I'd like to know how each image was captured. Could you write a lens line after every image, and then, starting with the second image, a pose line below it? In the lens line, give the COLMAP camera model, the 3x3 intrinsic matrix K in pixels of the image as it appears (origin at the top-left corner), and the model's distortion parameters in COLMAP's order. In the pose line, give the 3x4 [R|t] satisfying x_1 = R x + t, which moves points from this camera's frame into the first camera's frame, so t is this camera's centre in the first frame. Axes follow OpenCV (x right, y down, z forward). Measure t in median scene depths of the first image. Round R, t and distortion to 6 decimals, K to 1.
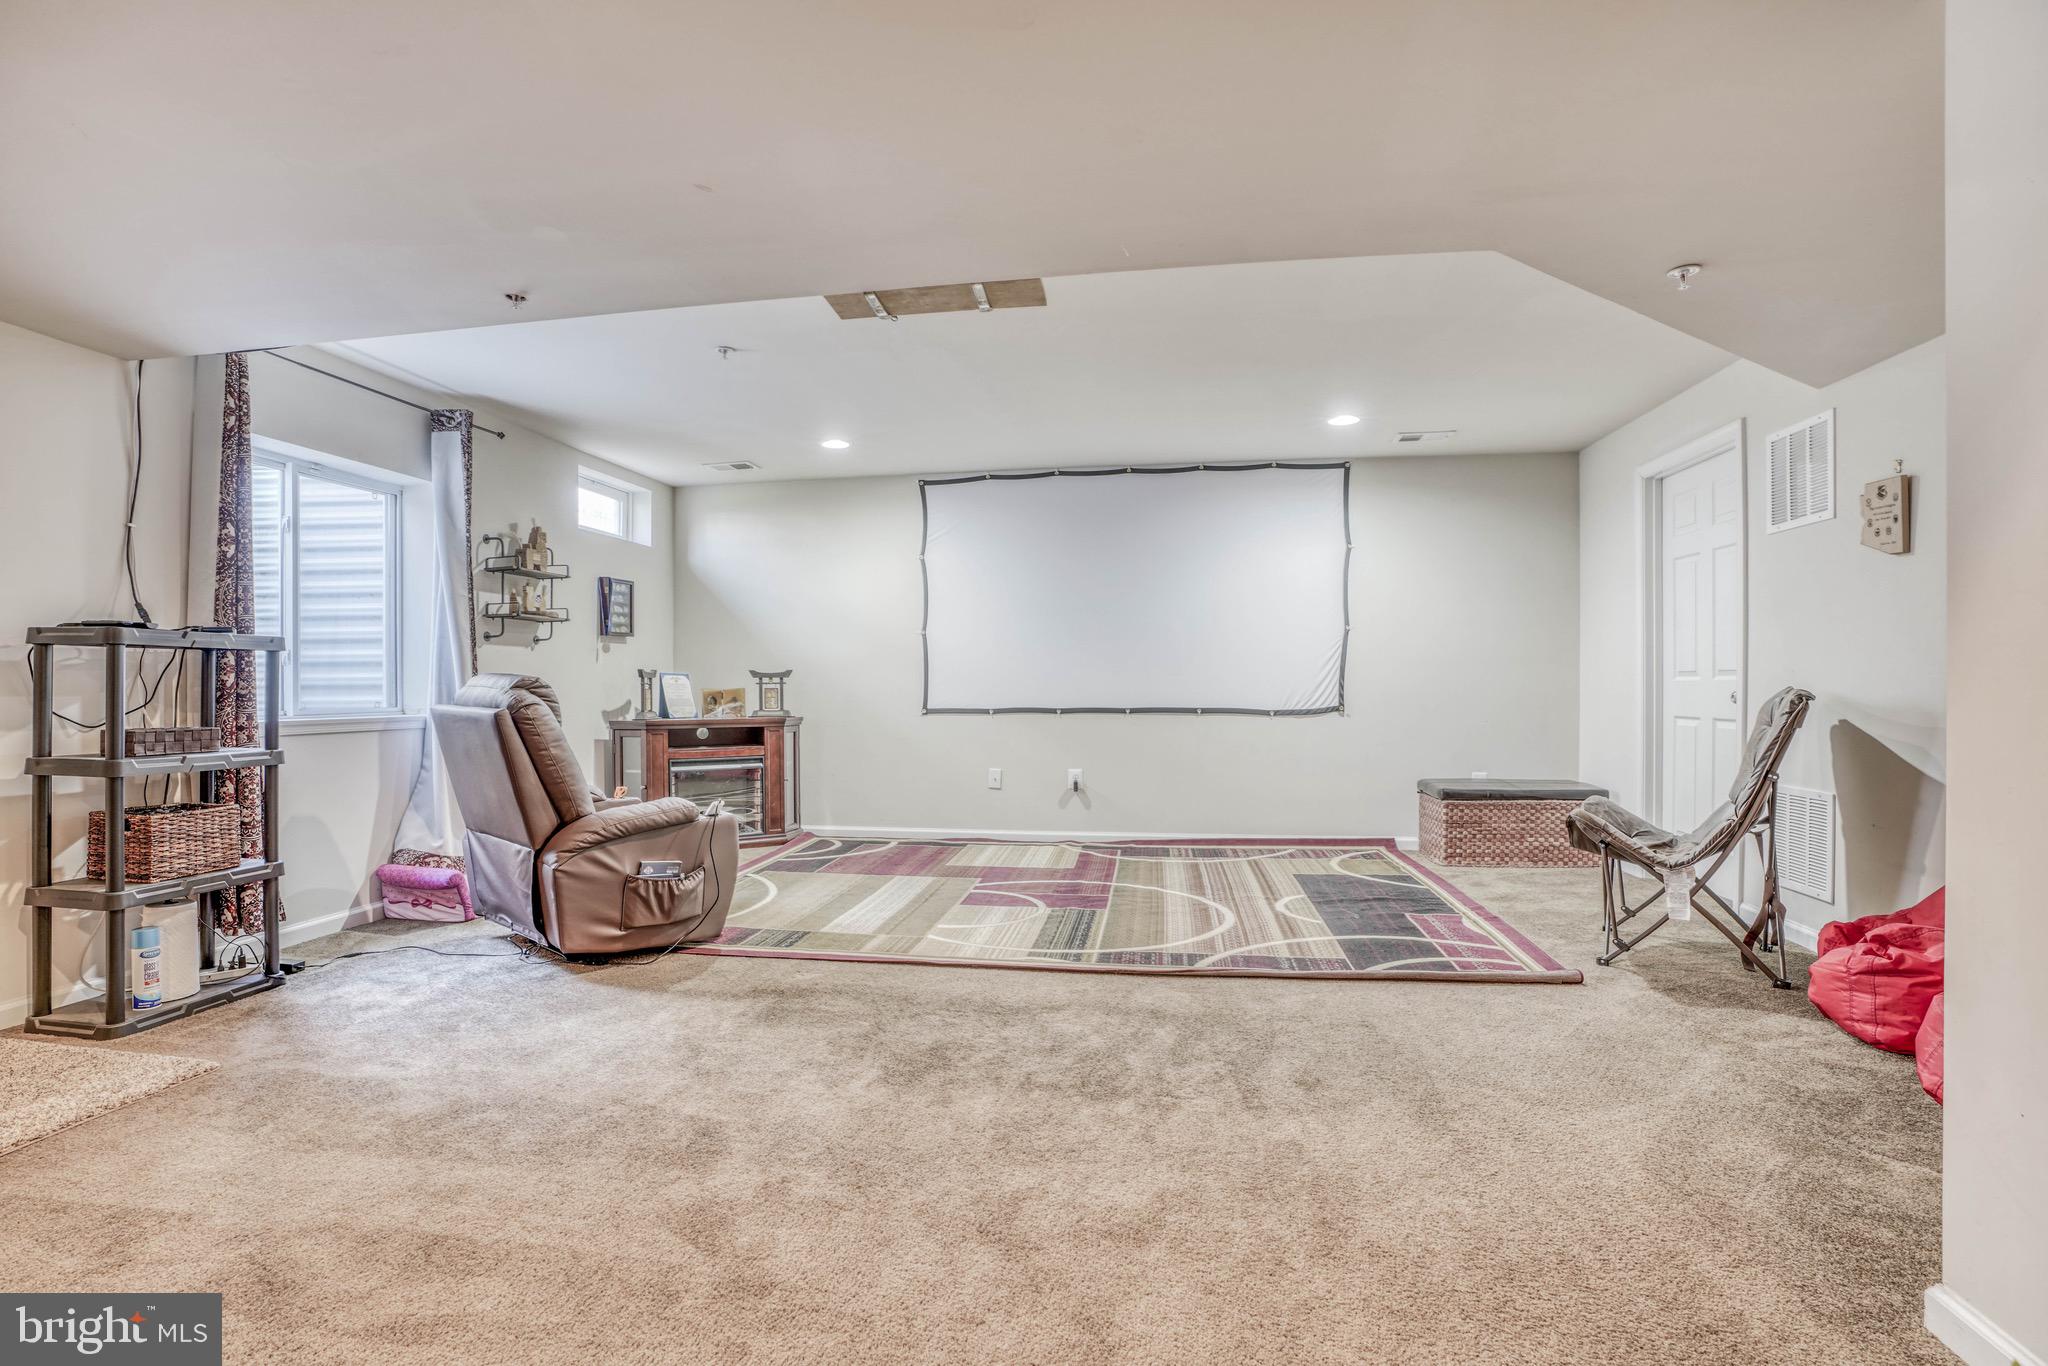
lens RADIAL K [[957.5, 0, 996.3], [0, 957.5, 688.0], [0, 0, 1]] dist [-0.054471, 0.000341]
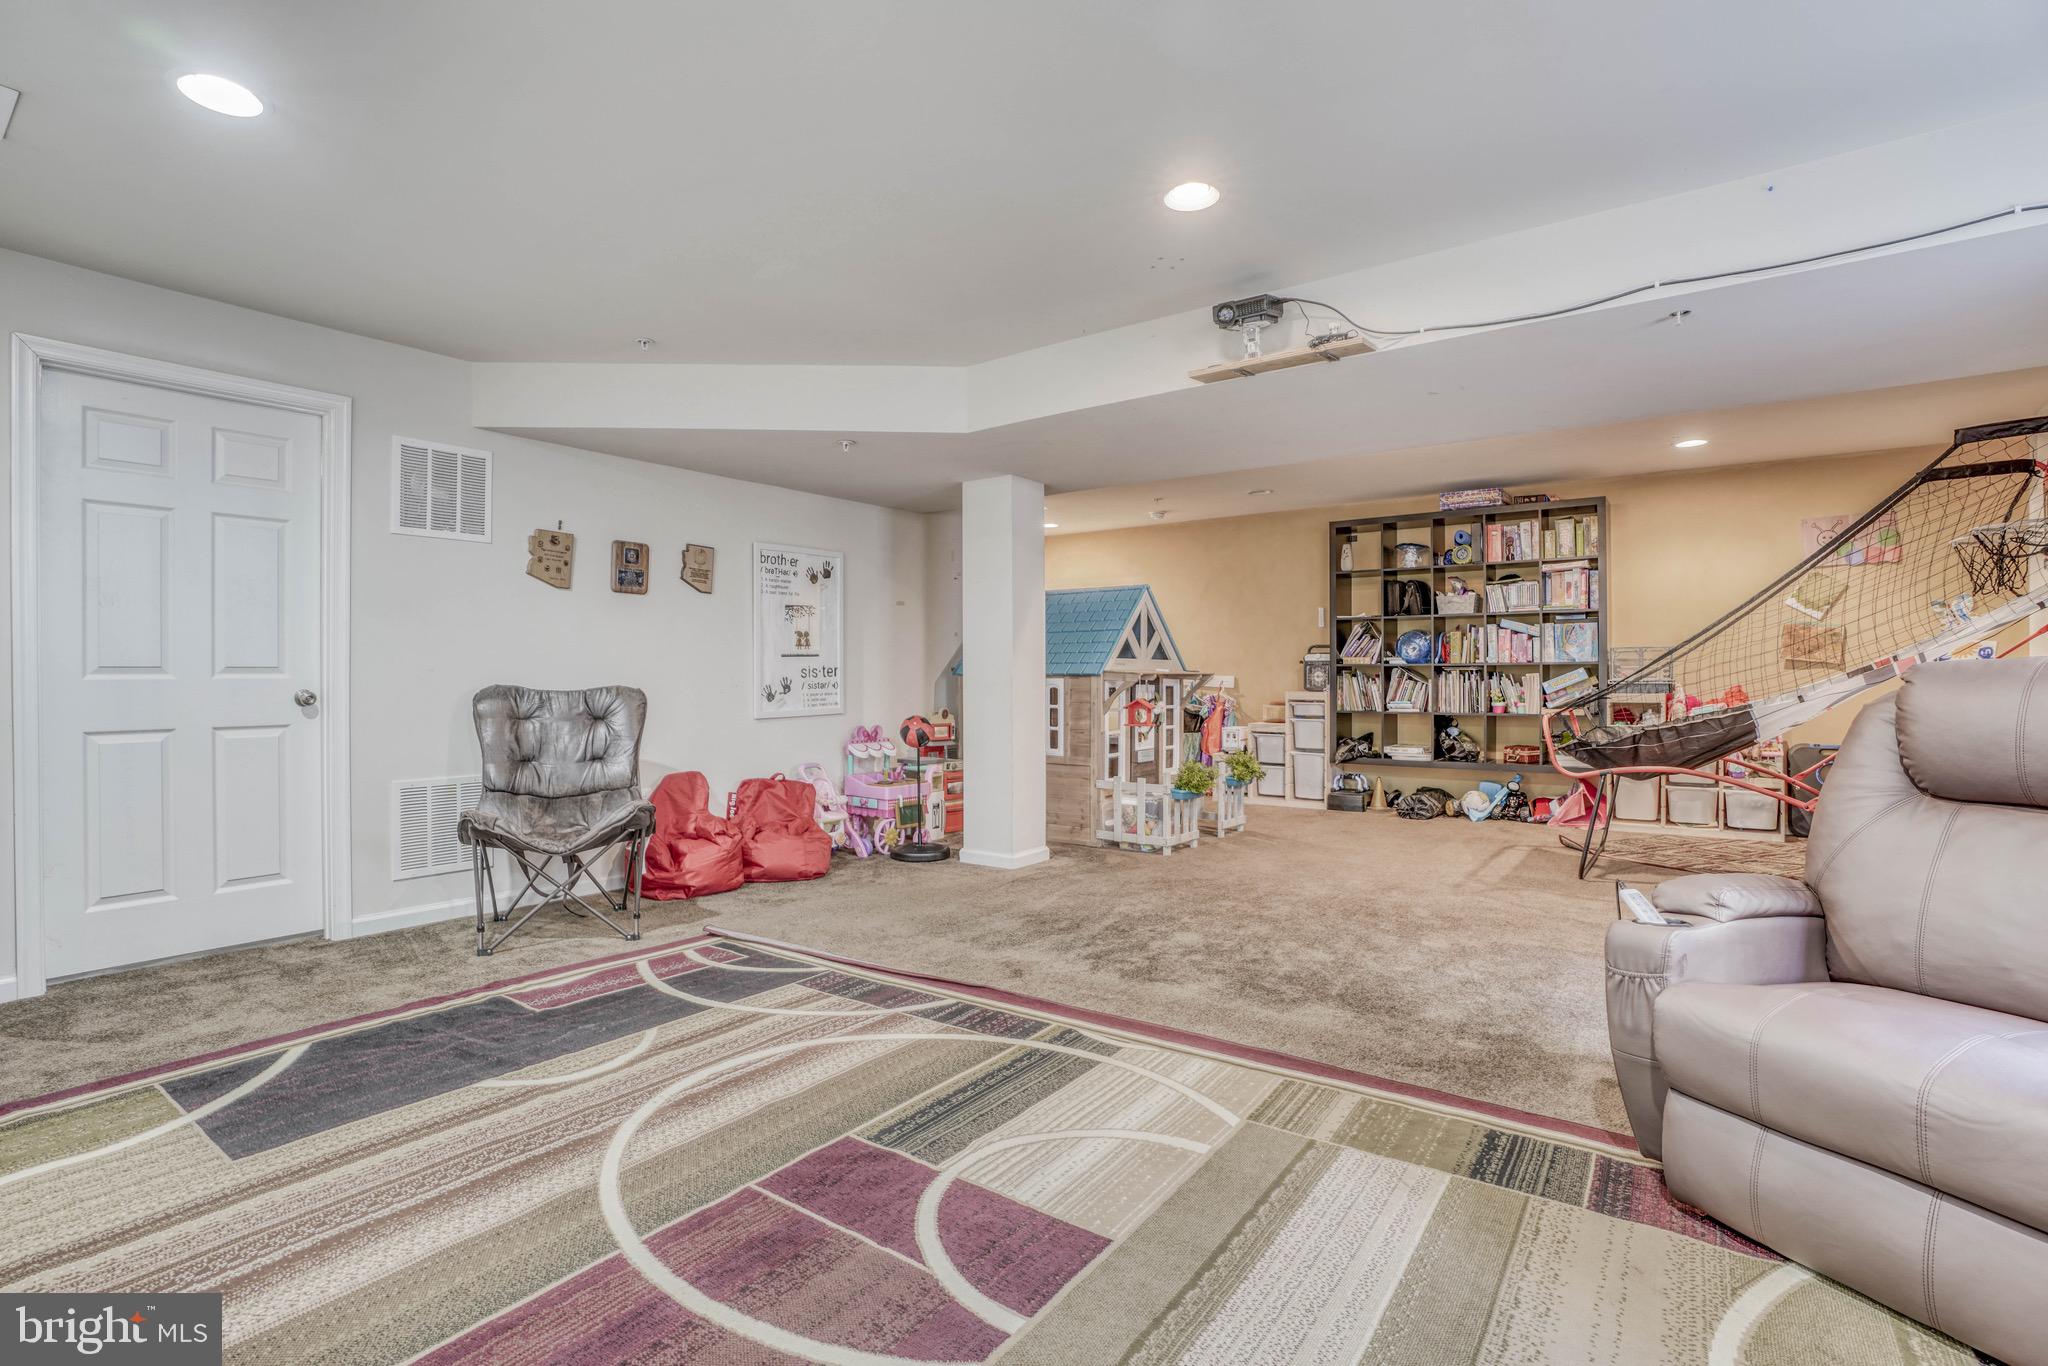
lens RADIAL K [[957.5, 0, 996.3], [0, 957.5, 688.0], [0, 0, 1]] dist [-0.054471, 0.000341]
pose [[-0.897347, -0.002273, 0.441320, -0.205136], [0.003786, 0.999910, 0.012849, -0.009873], [-0.441309, 0.013201, -0.897258, 1.696855]]
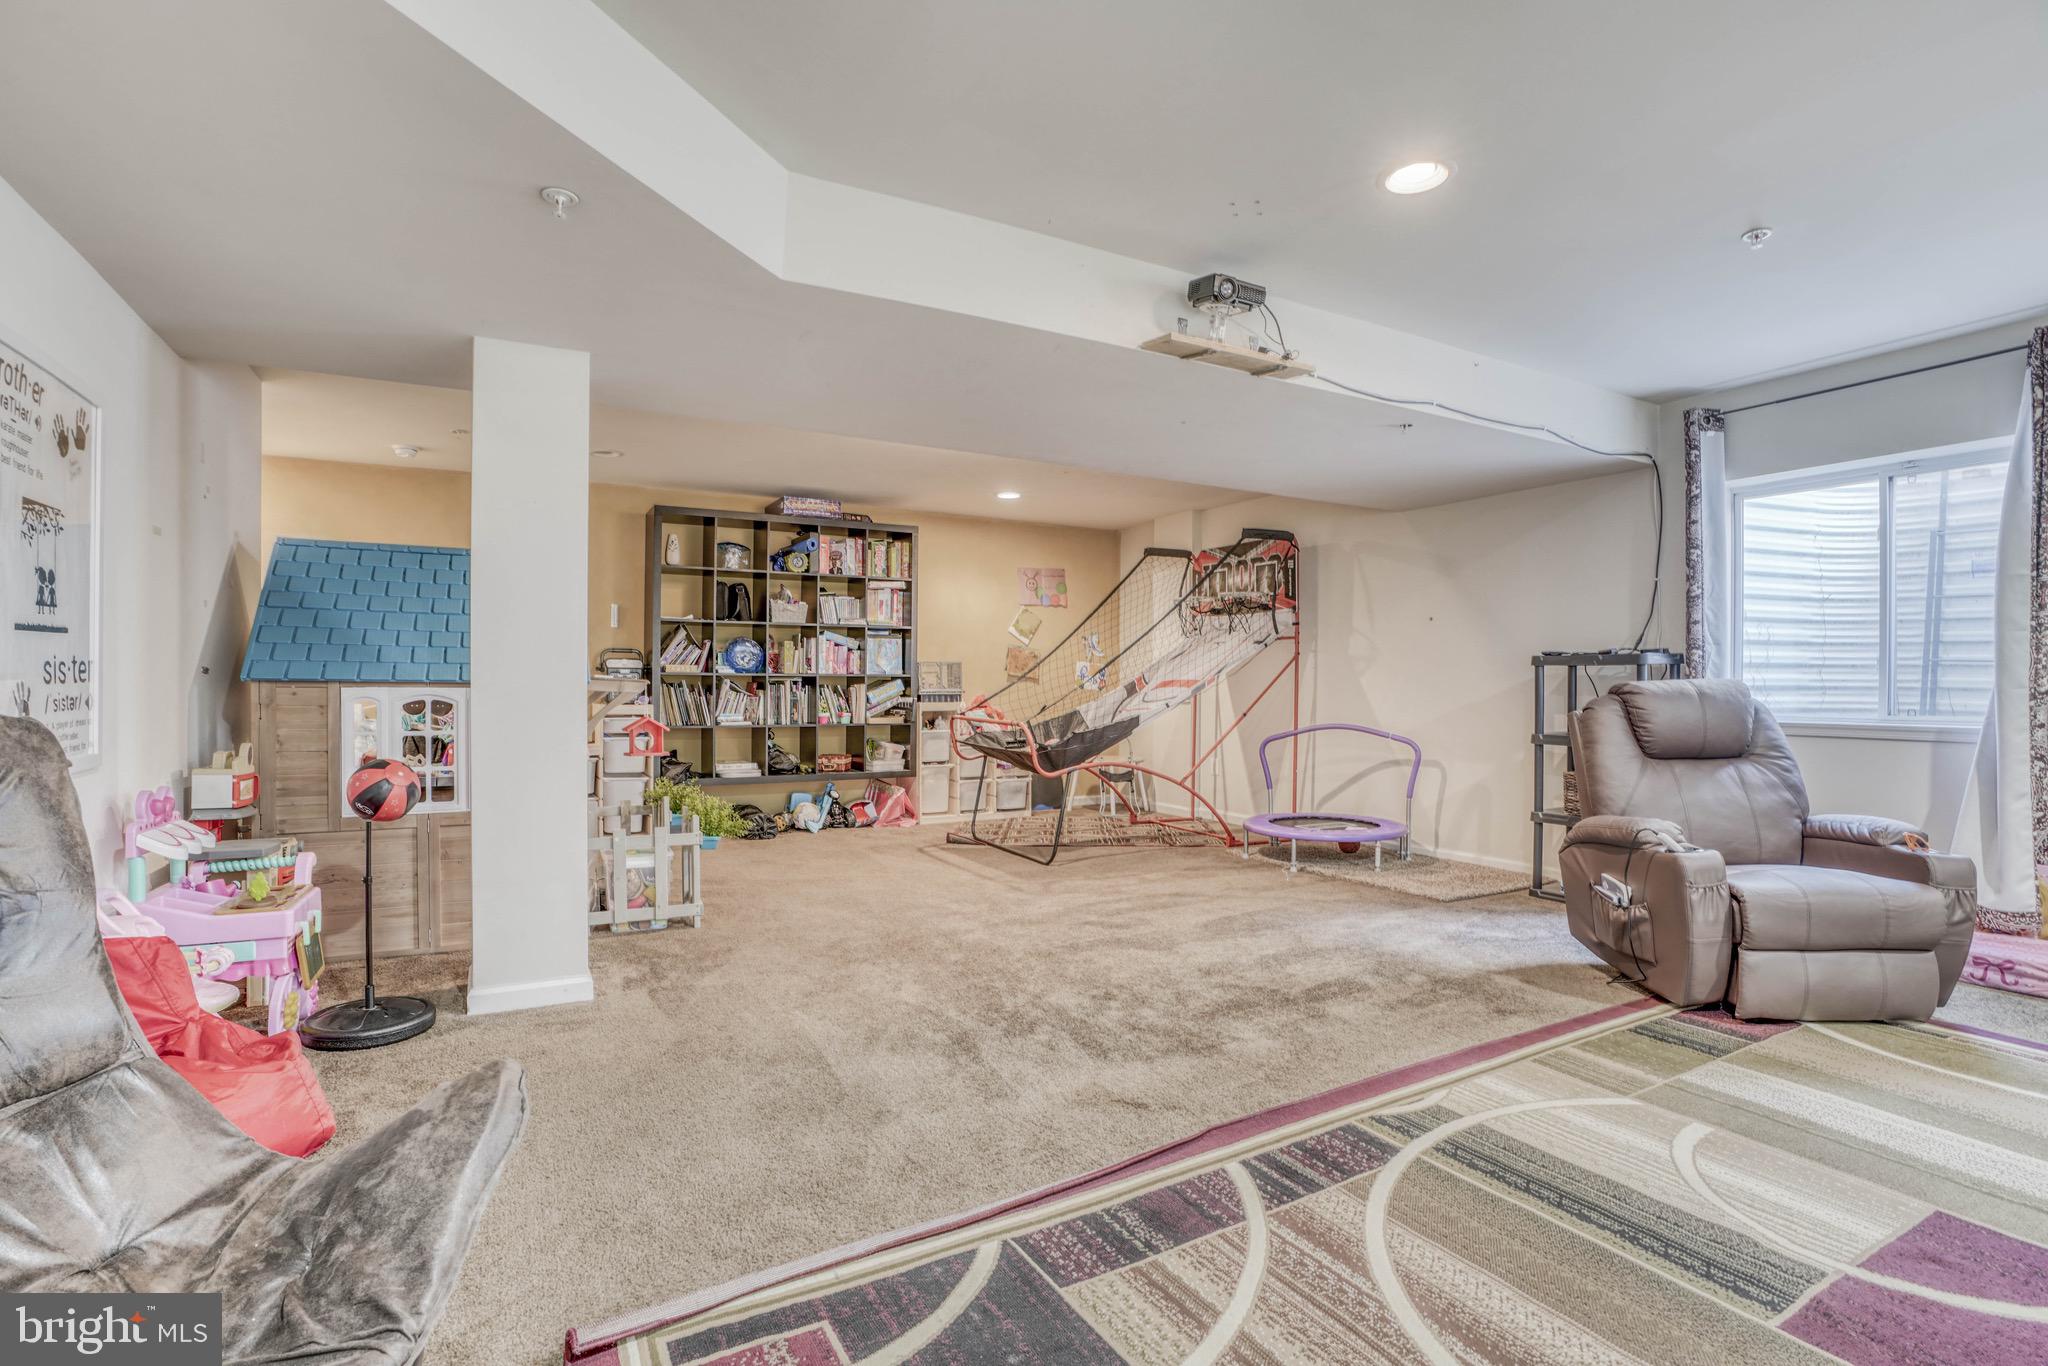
lens RADIAL K [[962.7, 0, 1024.0], [0, 962.7, 683.0], [0, 0, 1]] dist [-0.063977, 0.023534]
pose [[-0.772927, -0.002877, -0.634488, 0.661121], [-0.000581, 0.999993, -0.003828, -0.006187], [0.634495, -0.002590, -0.772923, 1.314216]]
